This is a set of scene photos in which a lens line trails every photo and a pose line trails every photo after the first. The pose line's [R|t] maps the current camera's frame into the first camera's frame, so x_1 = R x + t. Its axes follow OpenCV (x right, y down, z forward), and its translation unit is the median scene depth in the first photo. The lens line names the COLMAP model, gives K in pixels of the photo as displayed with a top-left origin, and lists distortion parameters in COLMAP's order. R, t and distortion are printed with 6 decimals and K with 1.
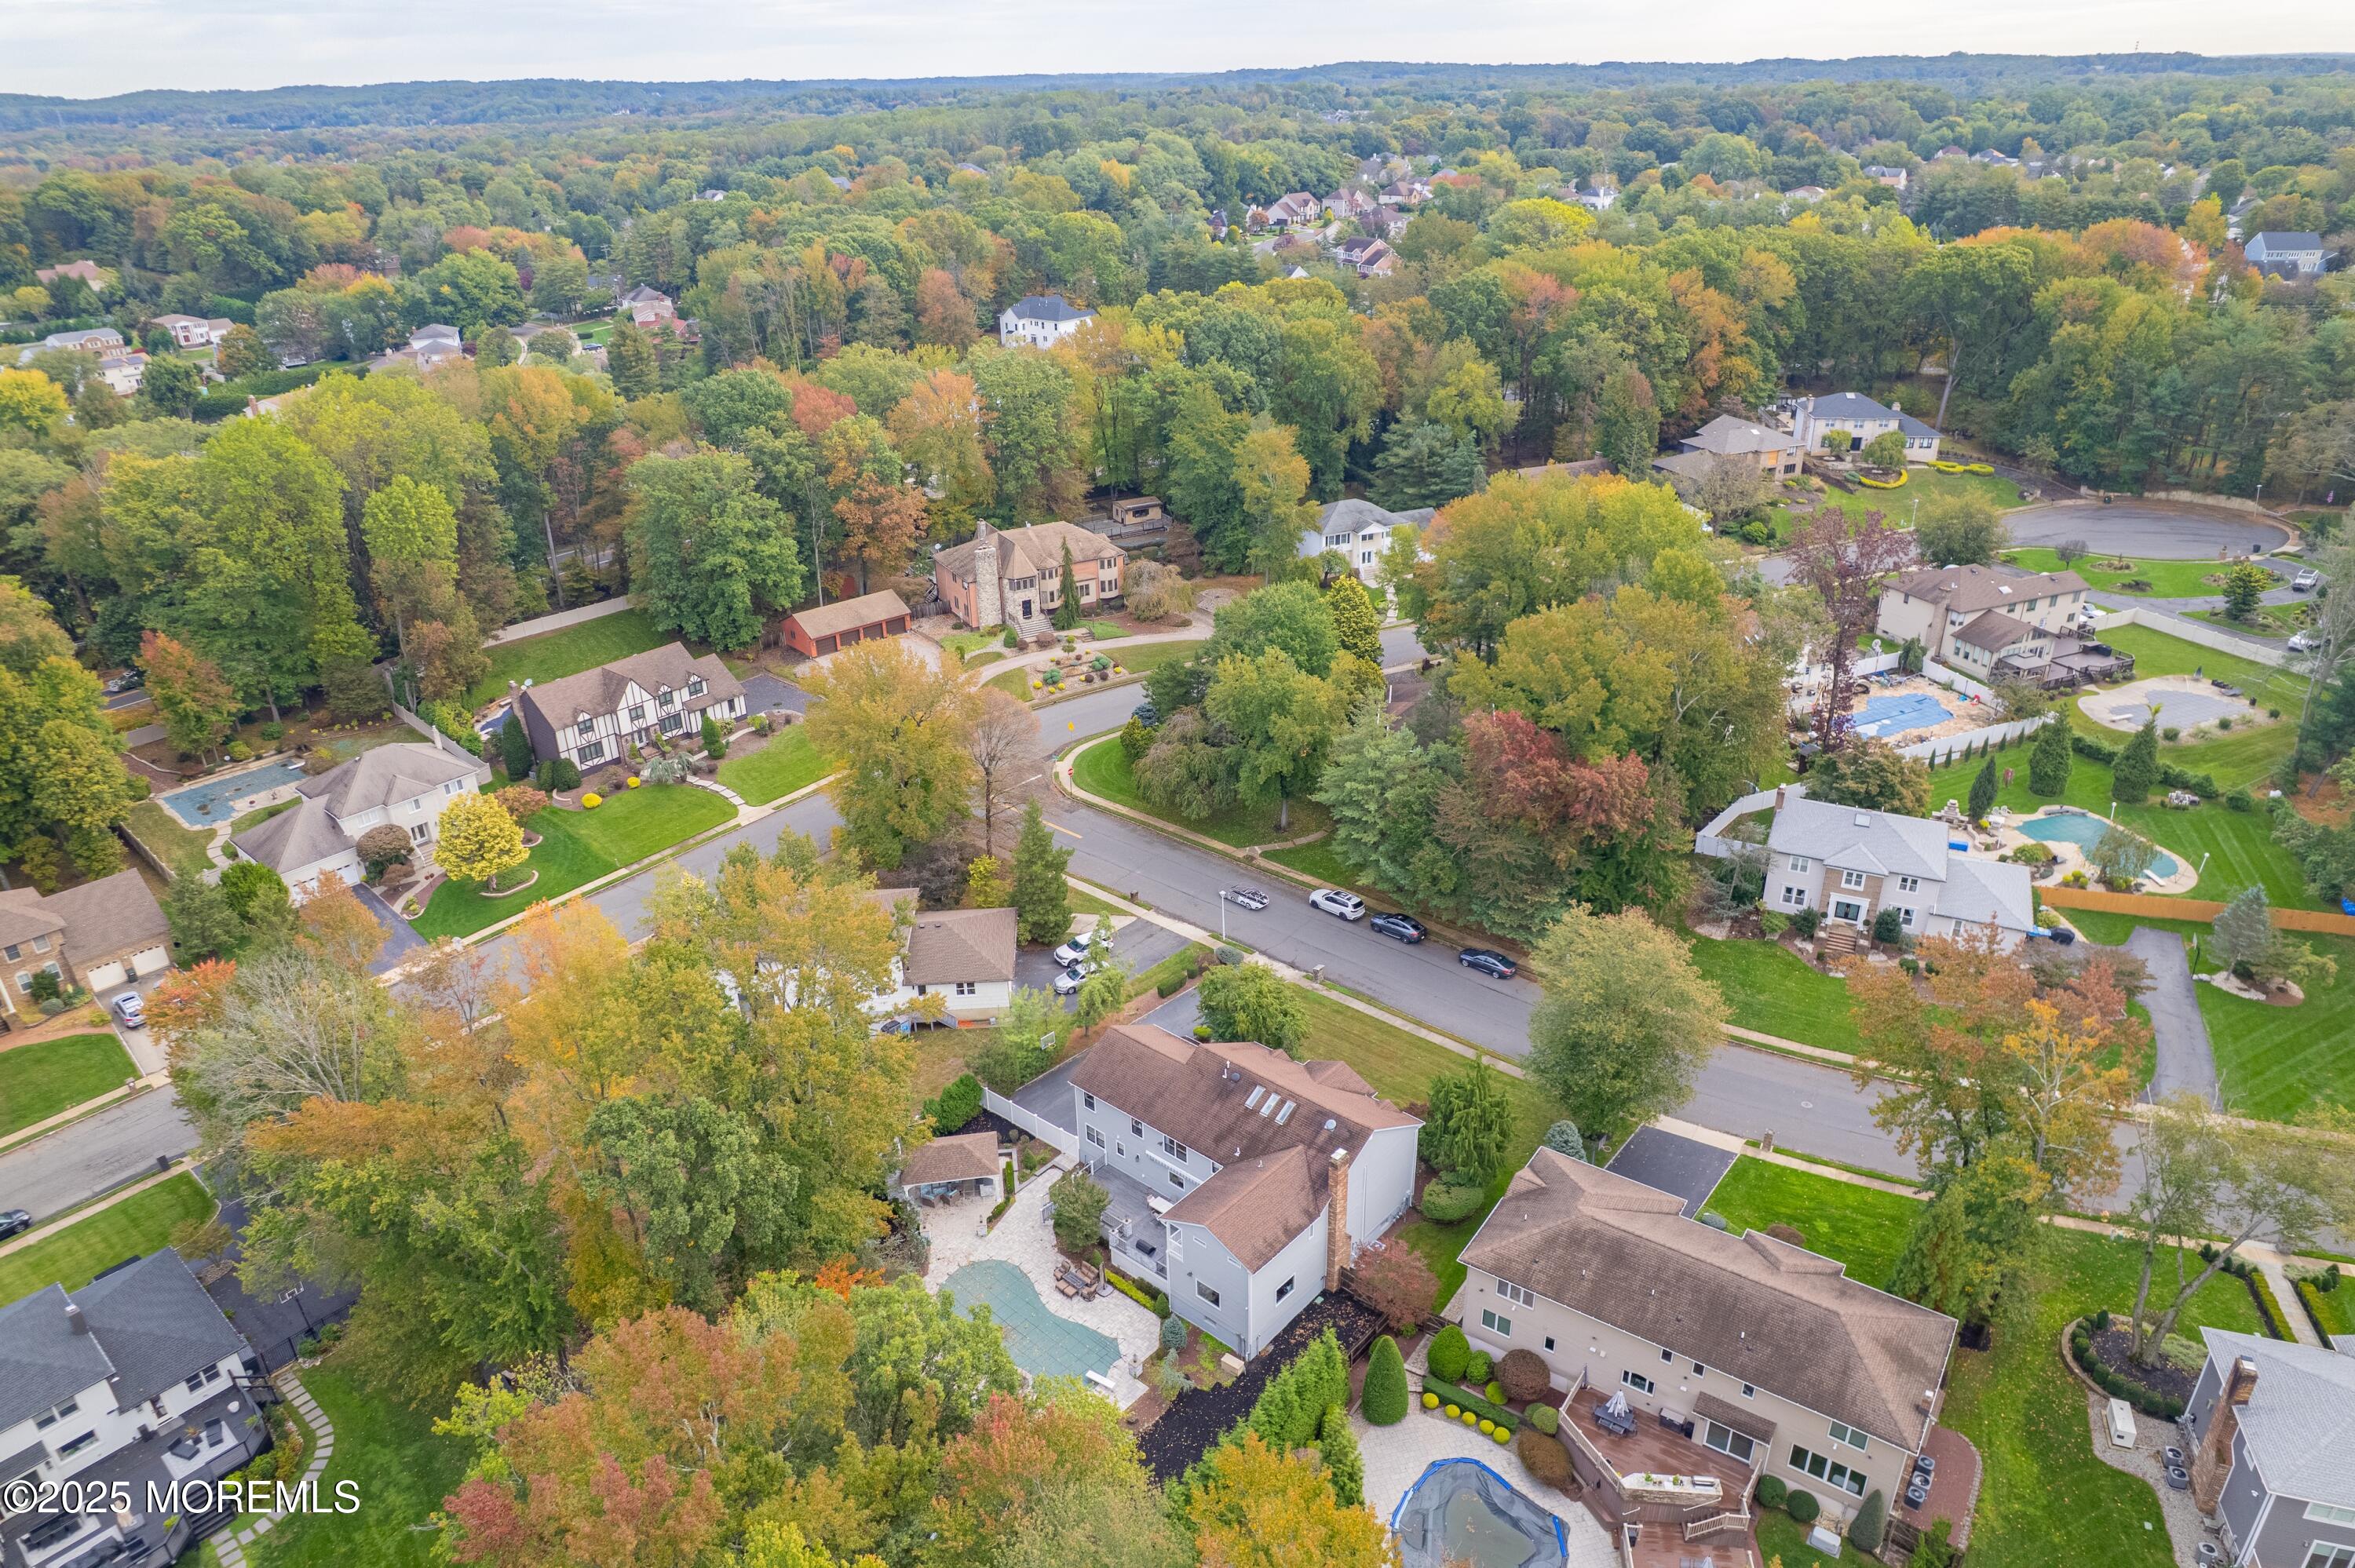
lens RADIAL K [[1518.1, 0, 1175.6], [0, 1518.1, 781.8], [0, 0, 1]] dist [-0.069579, 0.055974]
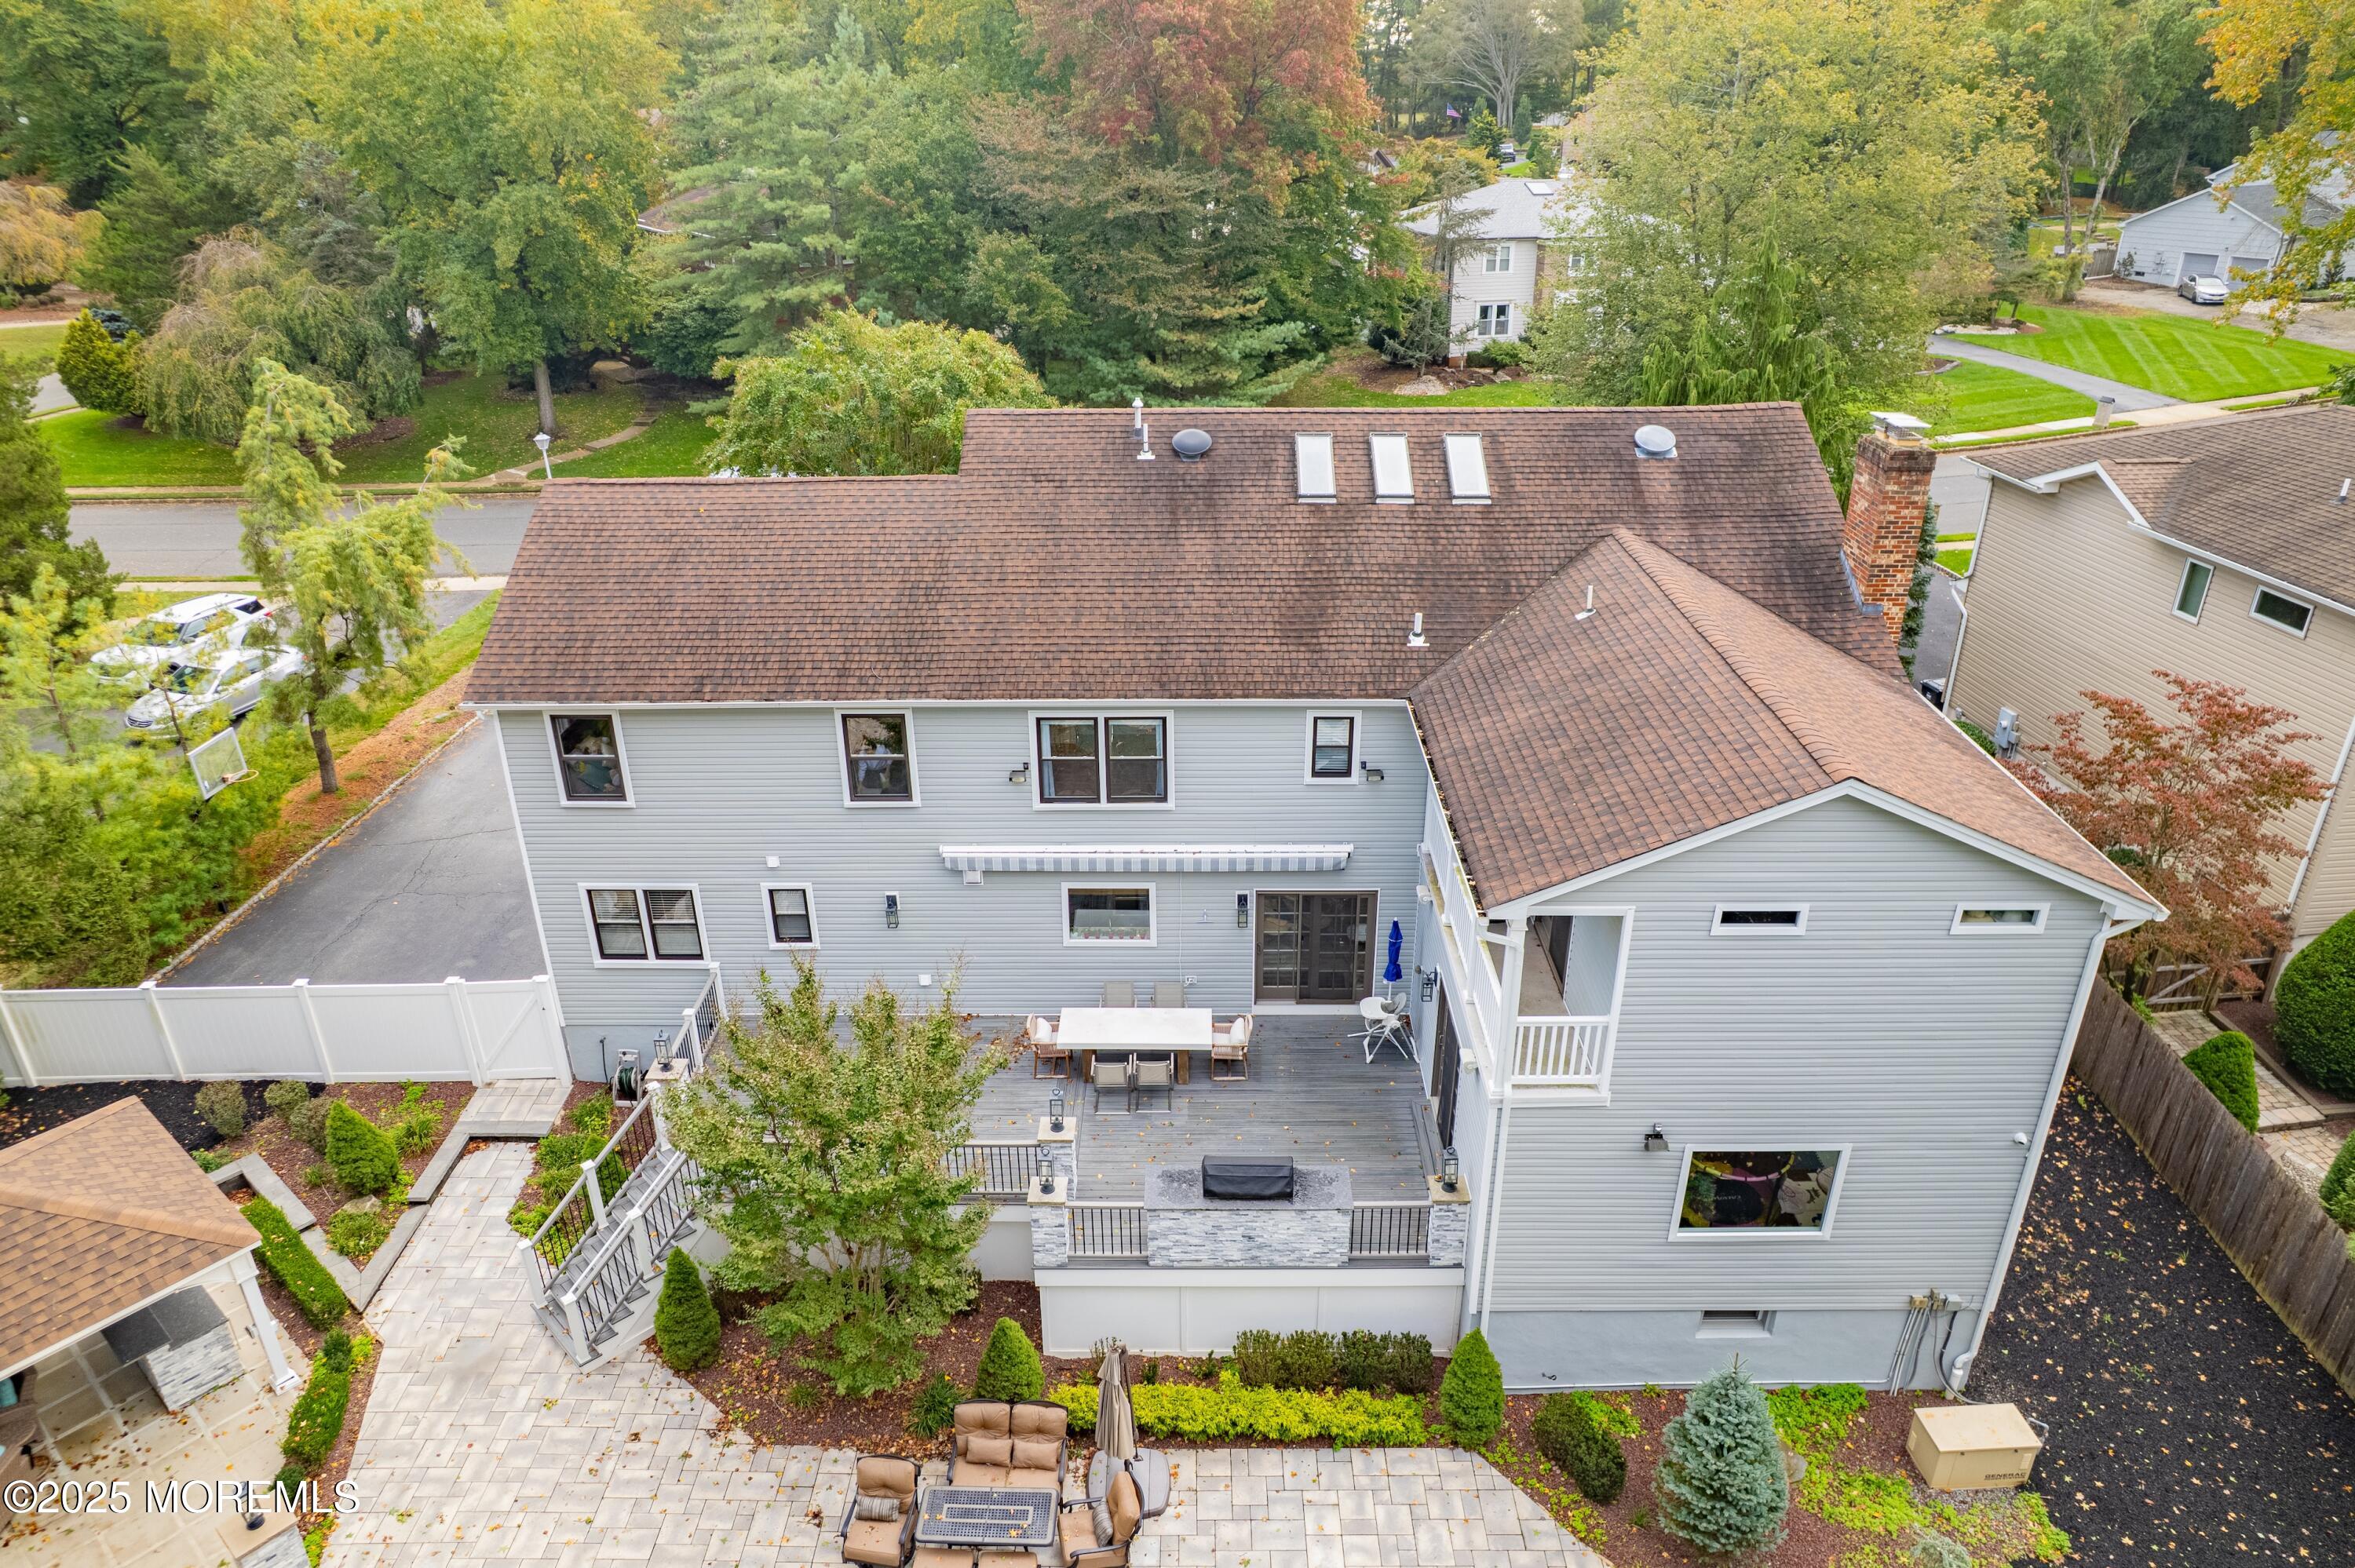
lens RADIAL K [[1518.1, 0, 1188.2], [0, 1518.1, 789.8], [0, 0, 1]] dist [-0.069579, 0.055974]
pose [[0.757691, -0.270394, 0.593963, -0.121365], [0.275324, 0.957611, 0.084723, 0.219812], [-0.591694, 0.099339, 0.800019, 0.770702]]
